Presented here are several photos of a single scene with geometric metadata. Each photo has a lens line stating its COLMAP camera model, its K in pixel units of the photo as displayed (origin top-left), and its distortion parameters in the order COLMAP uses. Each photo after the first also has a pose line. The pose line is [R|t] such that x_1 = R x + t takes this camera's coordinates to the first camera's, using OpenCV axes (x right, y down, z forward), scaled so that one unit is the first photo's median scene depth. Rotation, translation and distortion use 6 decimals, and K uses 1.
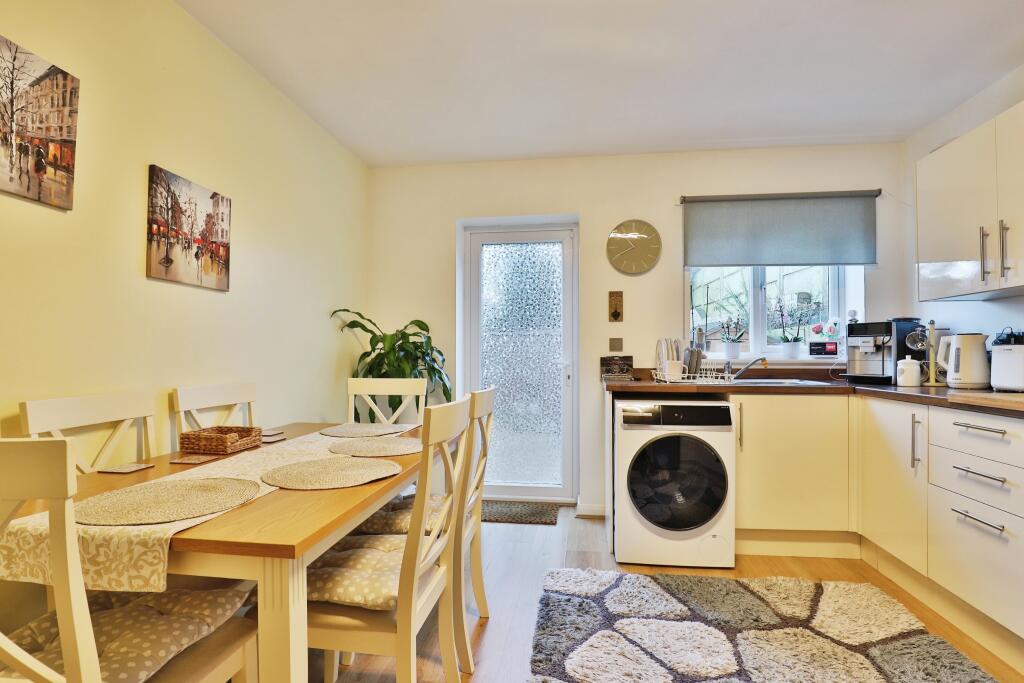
lens RADIAL K [[521.4, 0, 509.6], [0, 521.4, 357.1], [0, 0, 1]] dist [-0.002258, 0.000339]
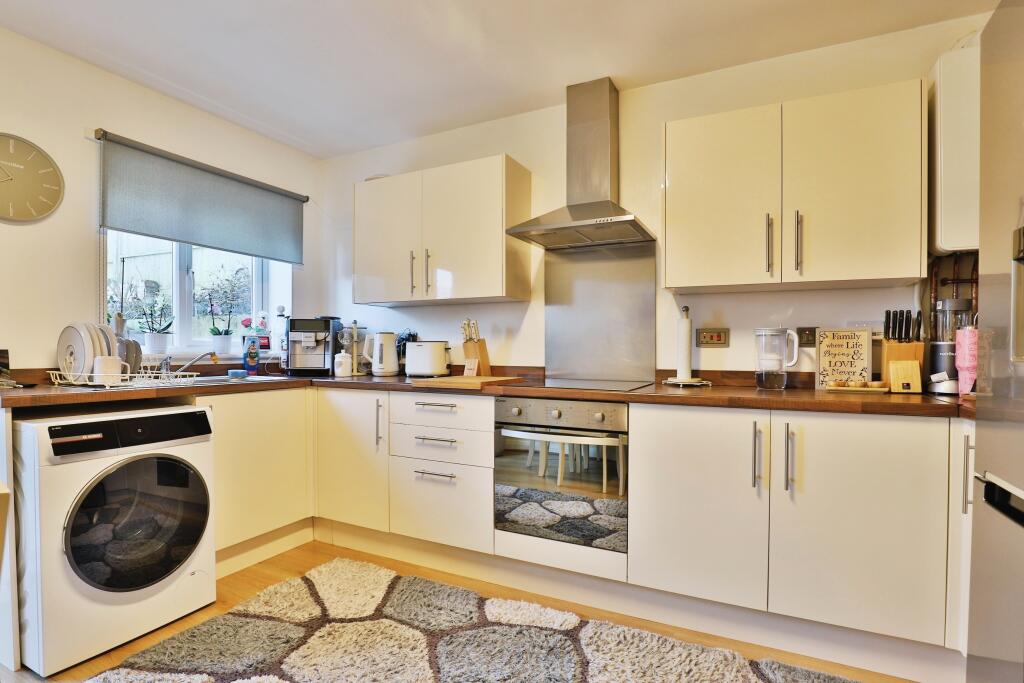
lens RADIAL K [[521.4, 0, 509.6], [0, 521.4, 357.1], [0, 0, 1]] dist [-0.002258, 0.000339]
pose [[0.334189, -0.012003, 0.942430, -0.197158], [0.000777, 0.999922, 0.012460, -0.000918], [-0.942506, -0.003432, 0.334172, 0.266652]]
